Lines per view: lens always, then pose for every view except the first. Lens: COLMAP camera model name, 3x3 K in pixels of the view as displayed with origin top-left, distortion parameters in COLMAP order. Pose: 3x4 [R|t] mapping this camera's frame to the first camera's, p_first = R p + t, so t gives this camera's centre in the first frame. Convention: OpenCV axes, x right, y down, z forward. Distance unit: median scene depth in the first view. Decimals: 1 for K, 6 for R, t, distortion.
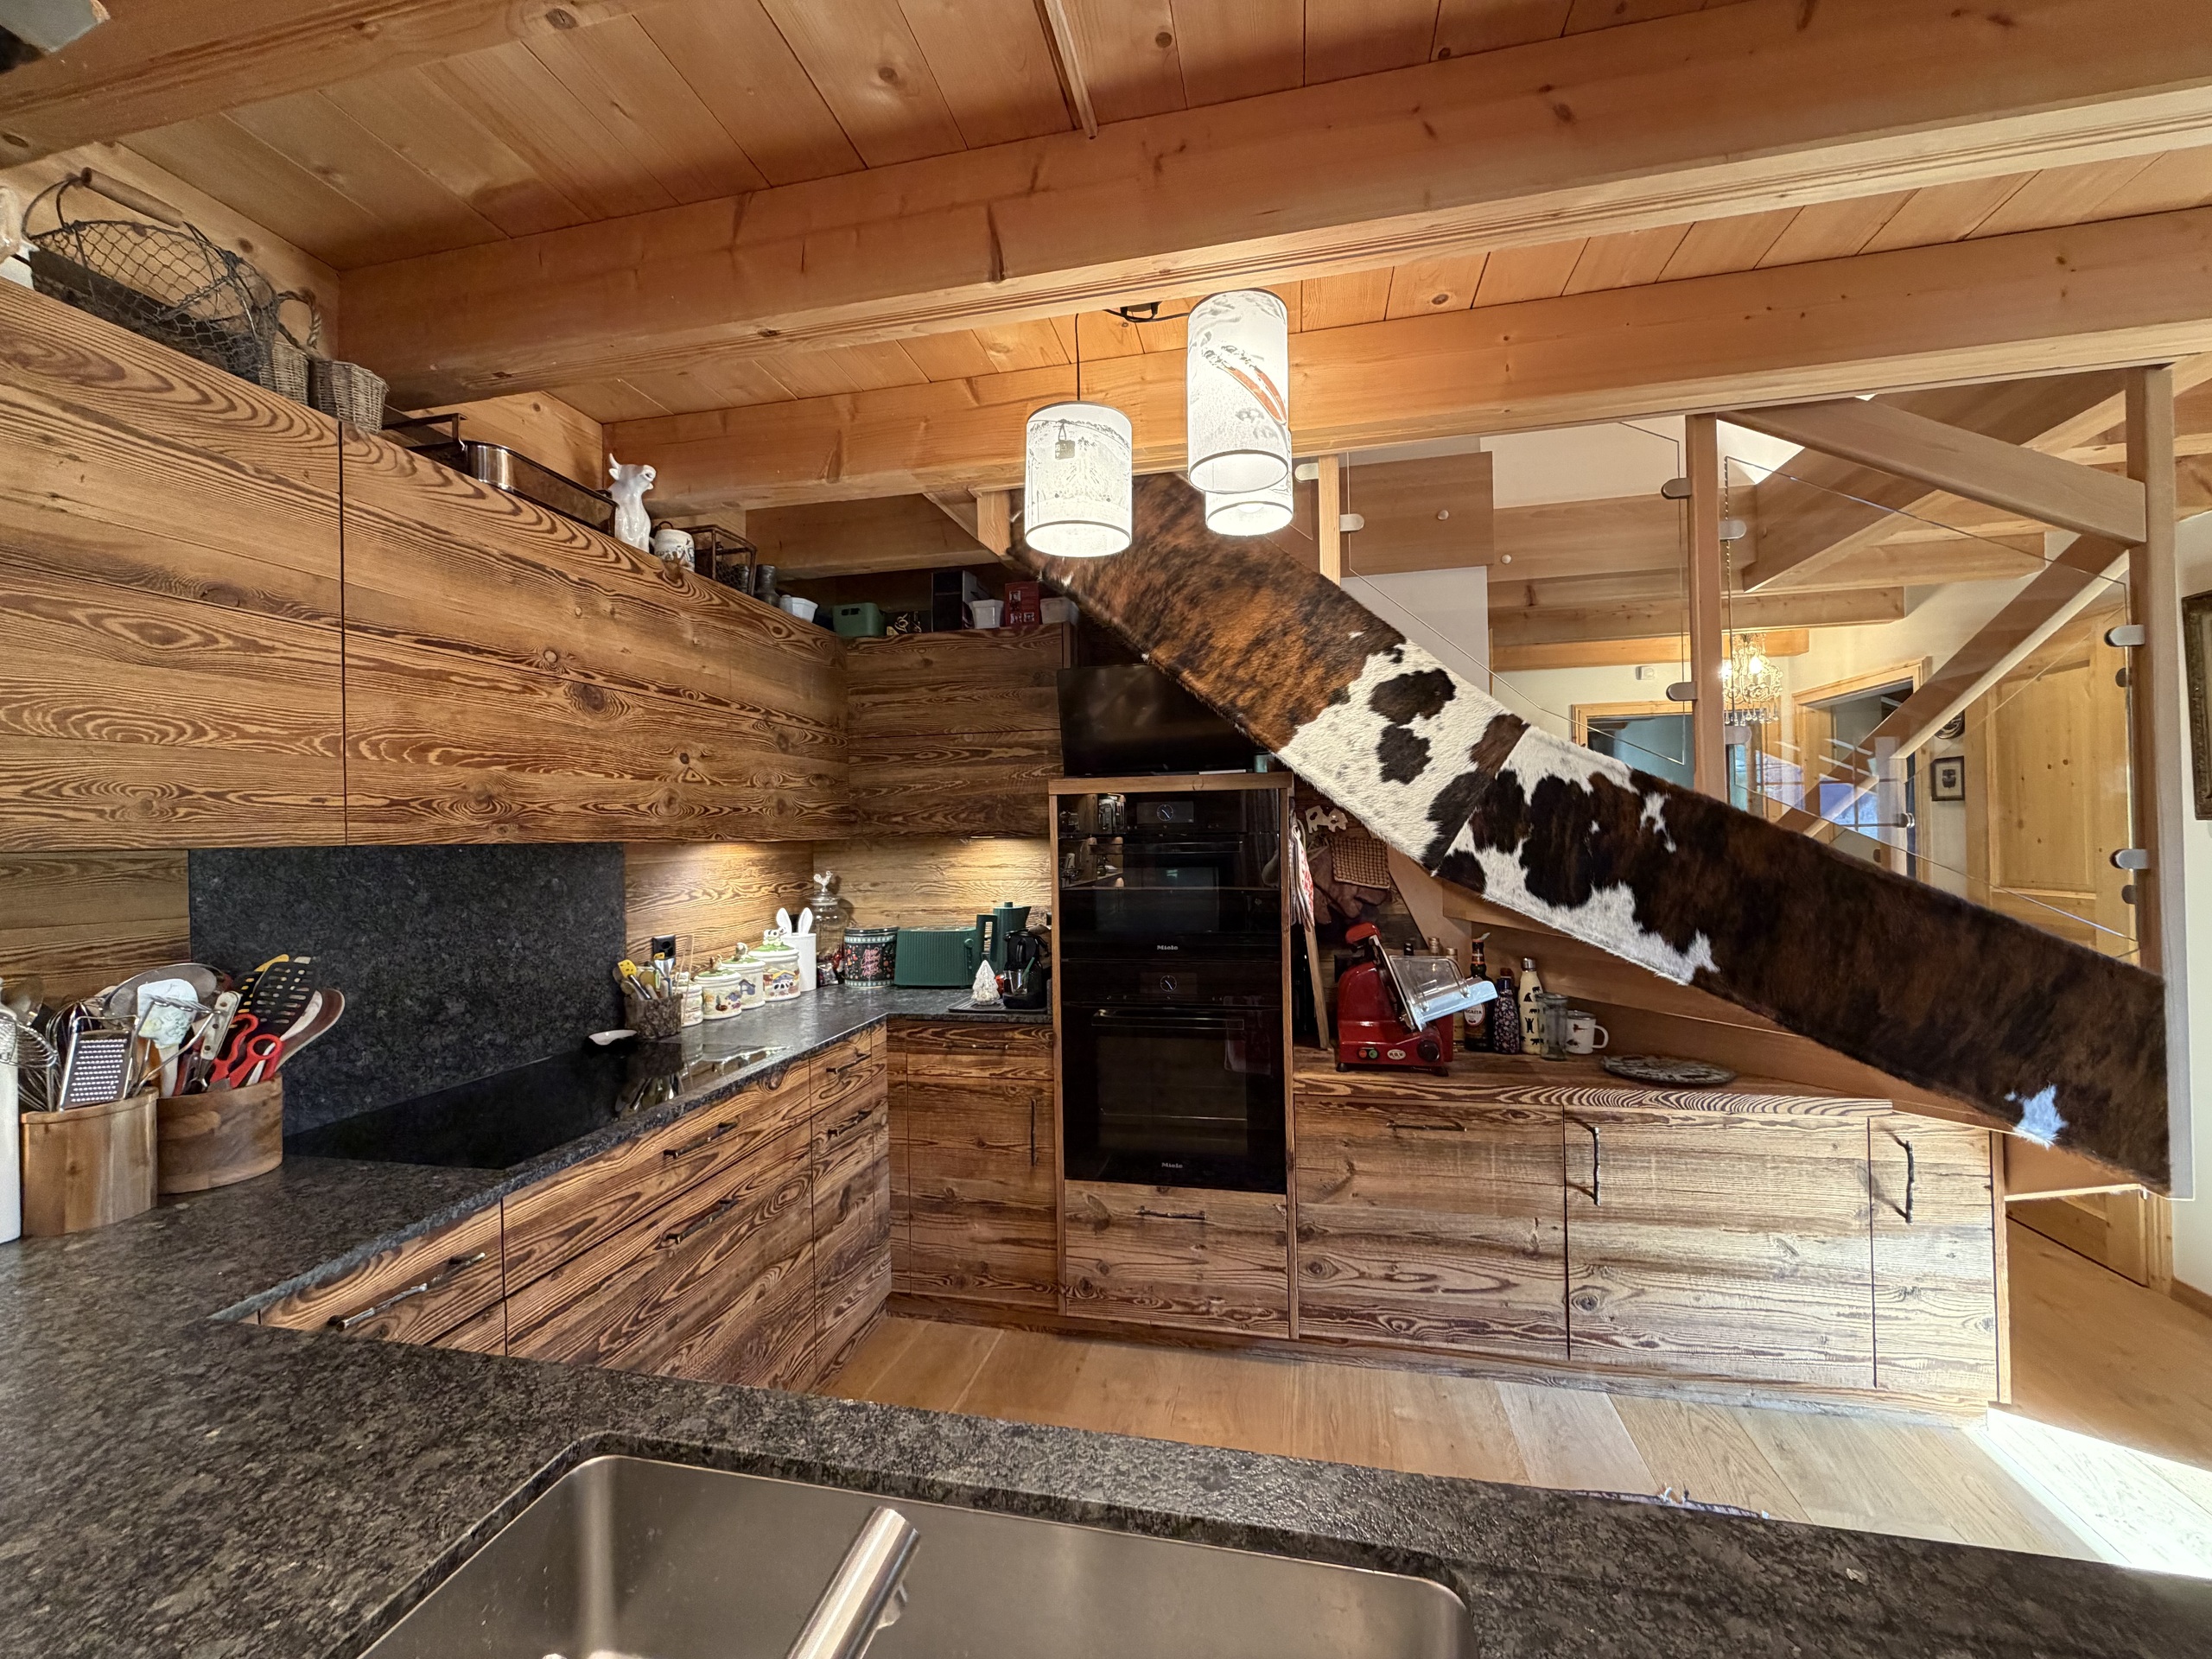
lens RADIAL K [[881.4, 0, 1102.5], [0, 881.4, 831.5], [0, 0, 1]] dist [0.000464, -0.000334]
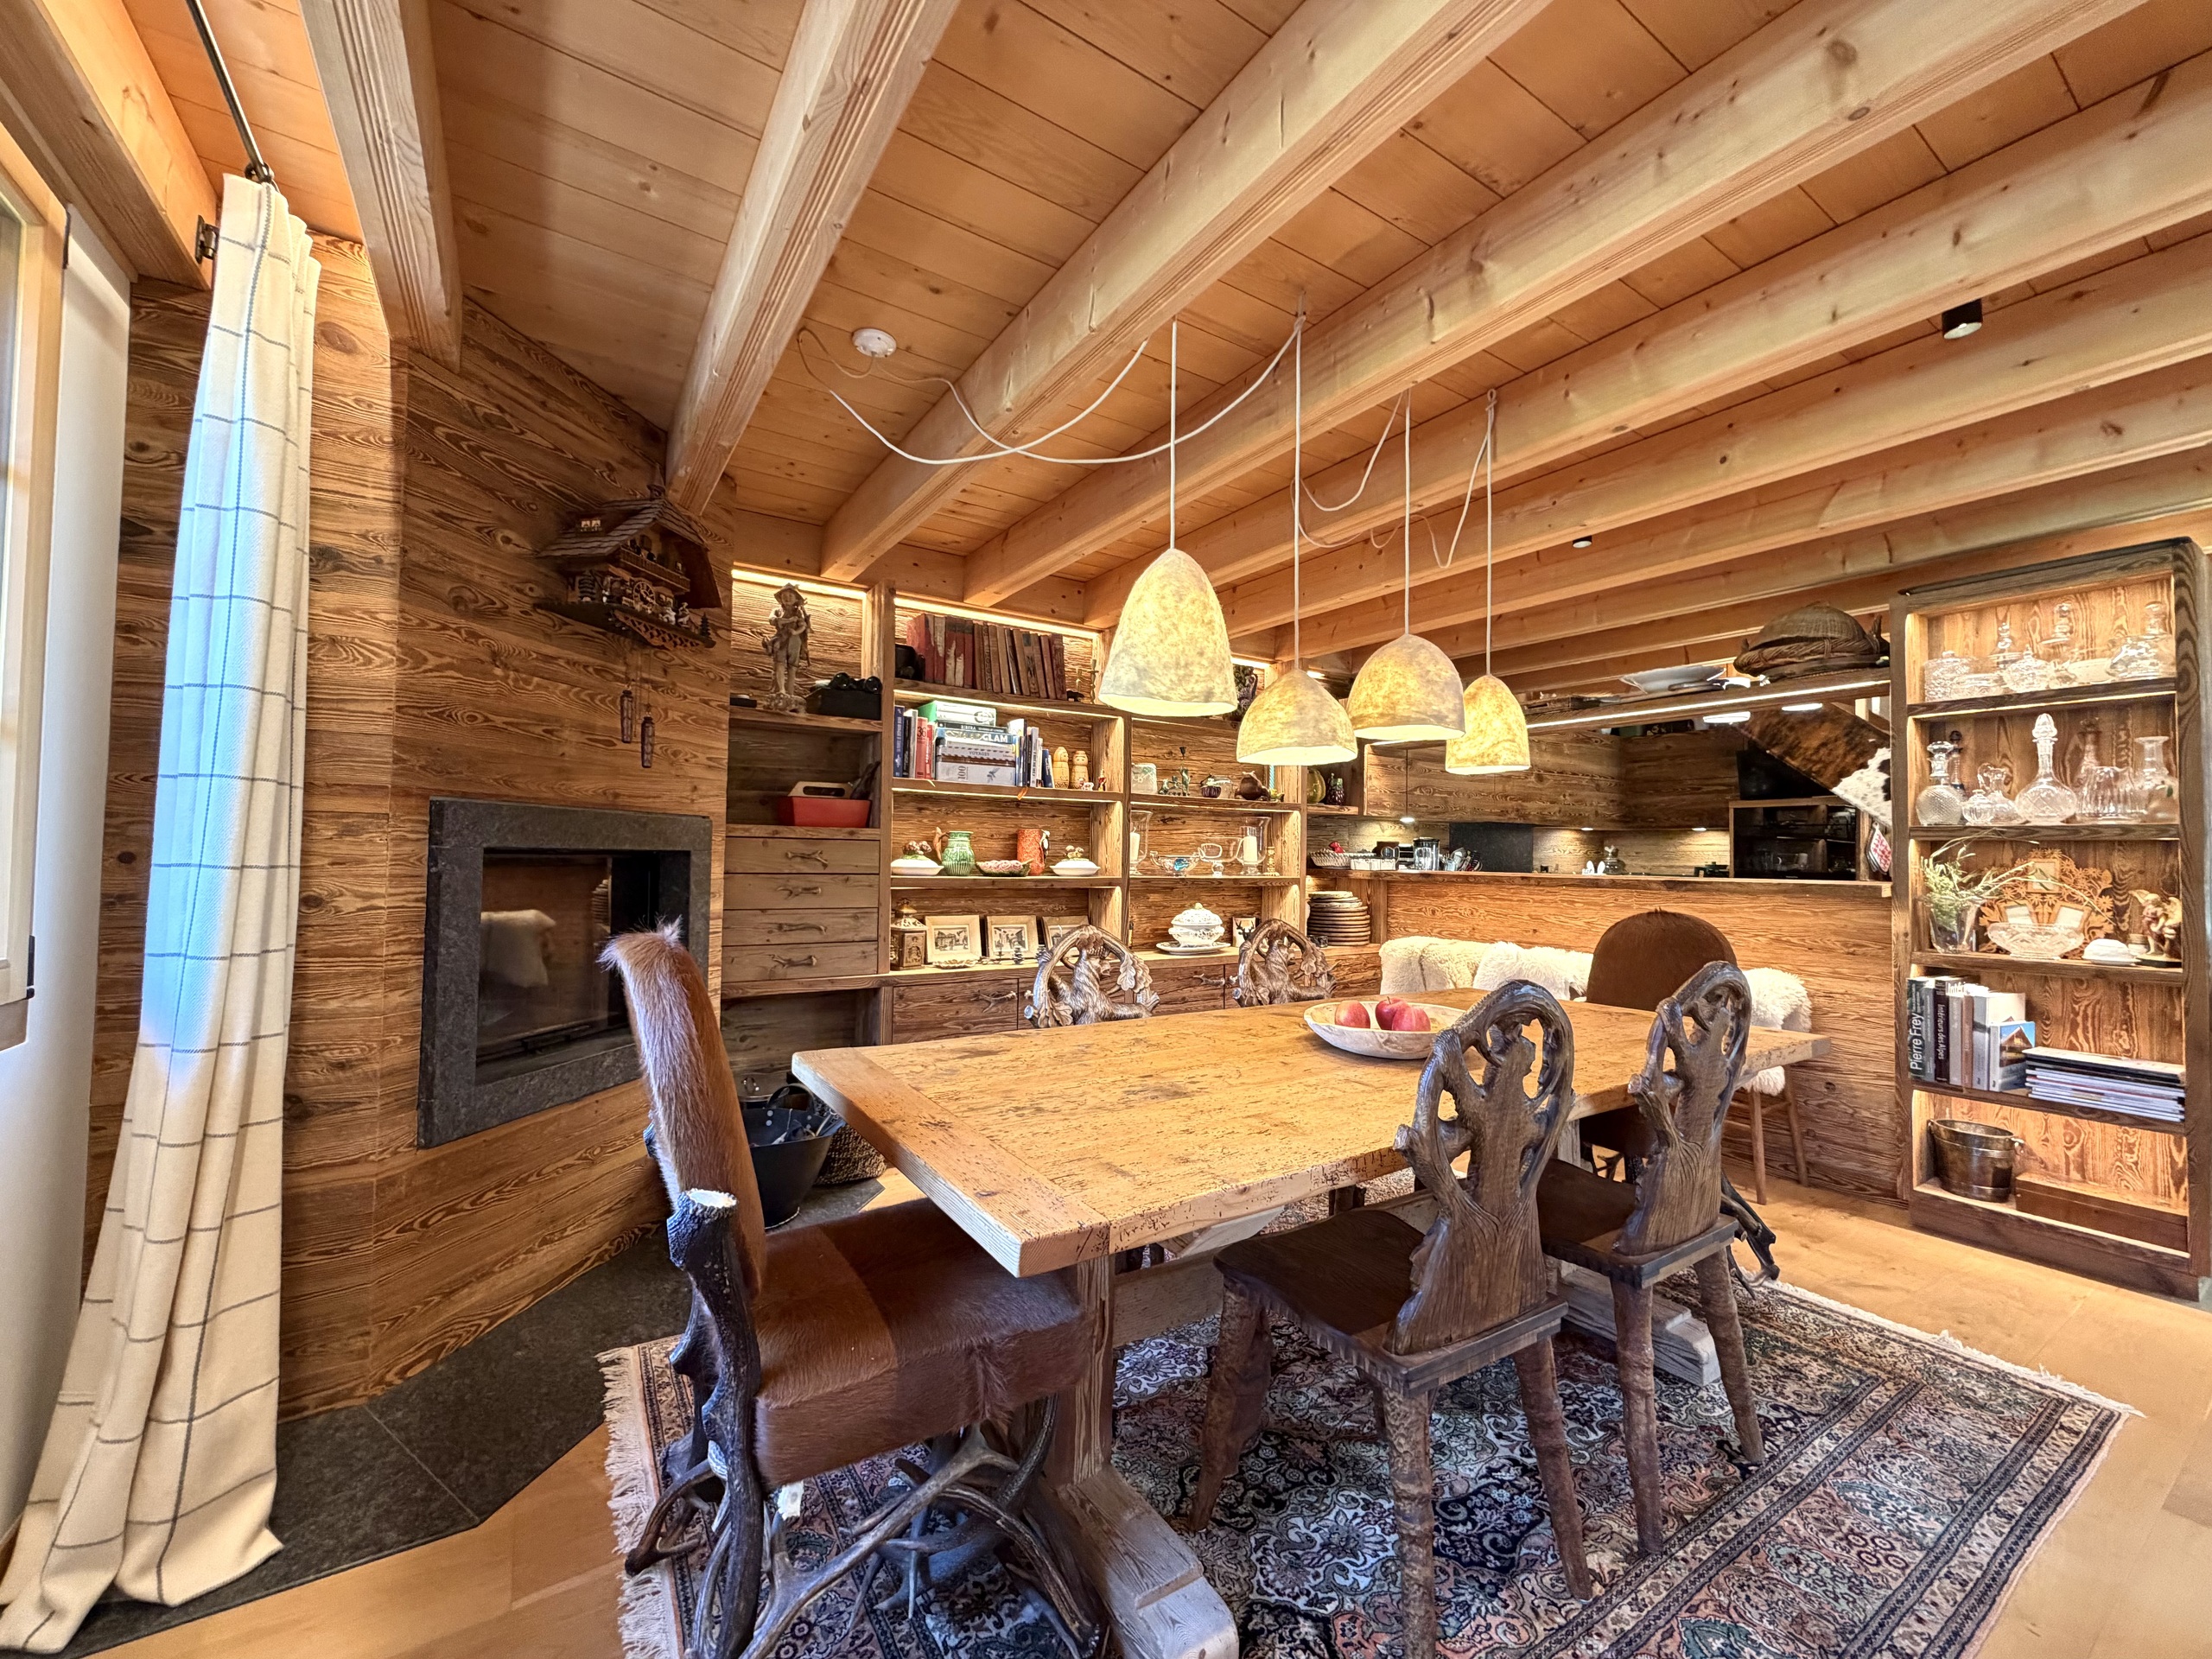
lens RADIAL K [[877.3, 0, 1104.7], [0, 877.3, 837.8], [0, 0, 1]] dist [-0.001035, -0.000155]
pose [[0.710288, 0.015199, -0.703747, 0.470568], [-0.024277, 0.999701, -0.002912, 0.097788], [0.703493, 0.019154, 0.710444, -2.097163]]
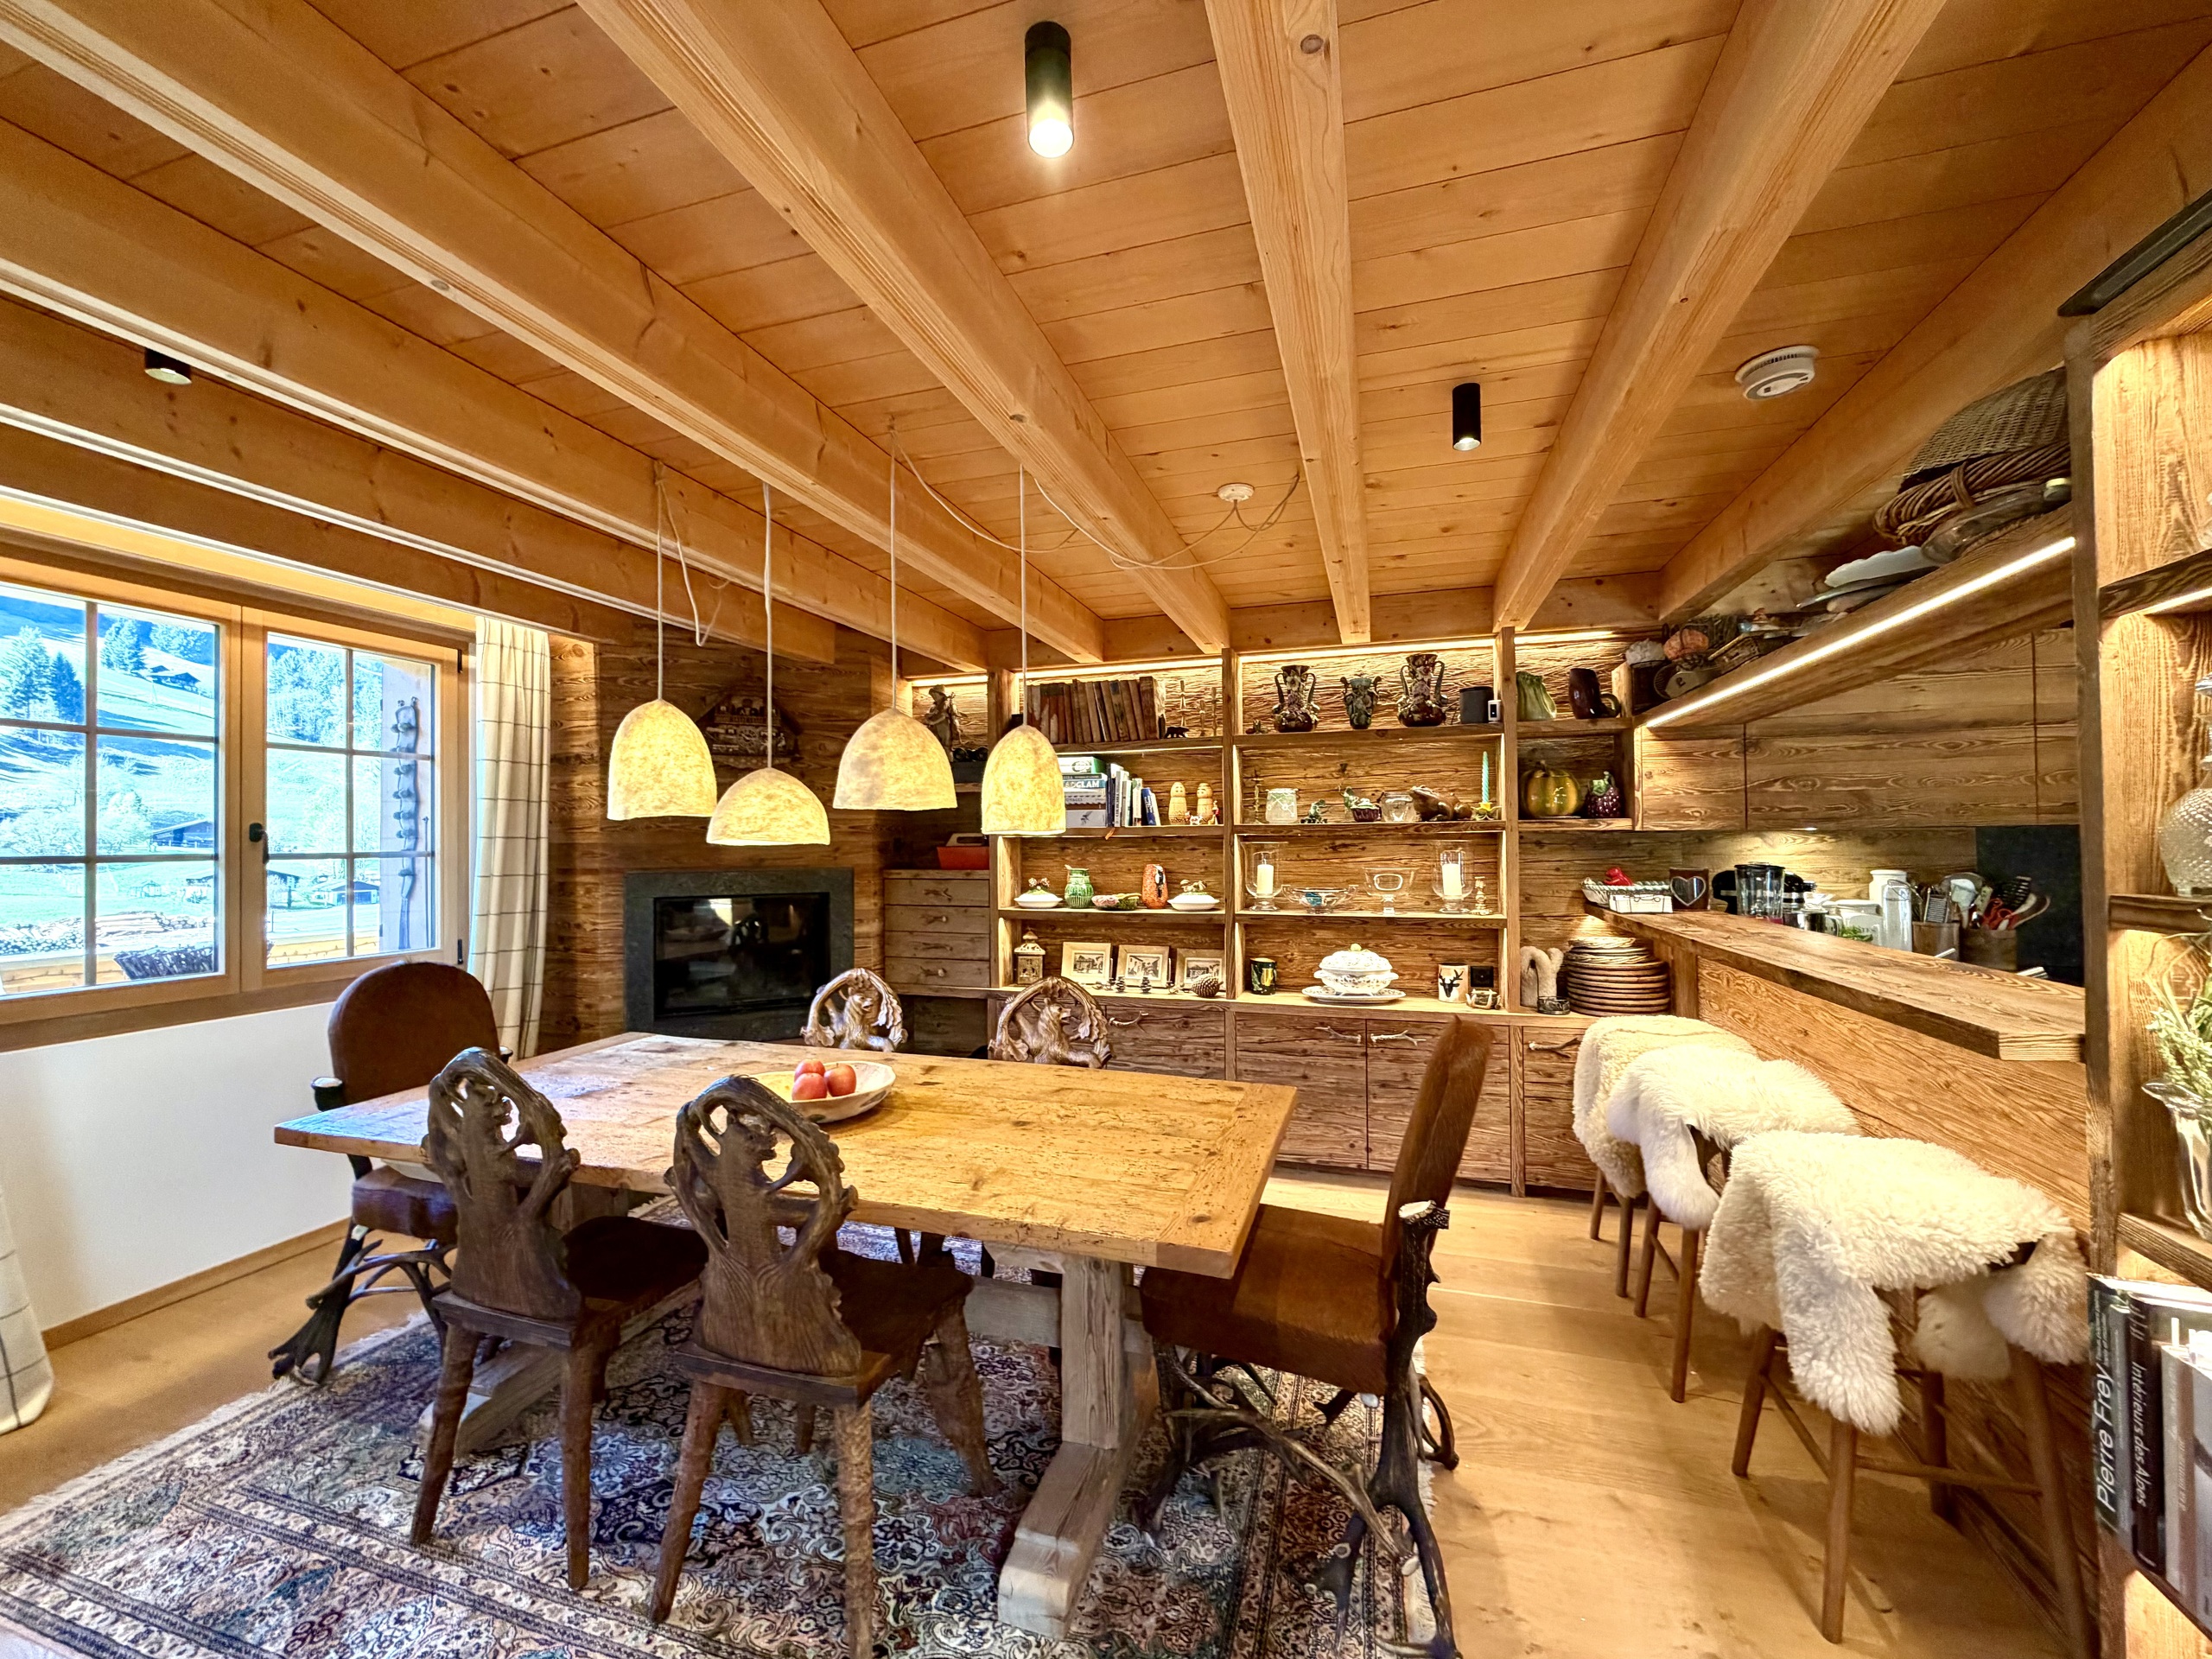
lens RADIAL K [[881.4, 0, 1102.5], [0, 881.4, 831.5], [0, 0, 1]] dist [0.000464, -0.000334]
pose [[-0.088448, 0.006851, -0.996057, 1.030405], [0.016319, 0.999852, 0.005428, -0.012069], [0.995947, -0.015775, -0.088547, -0.754334]]
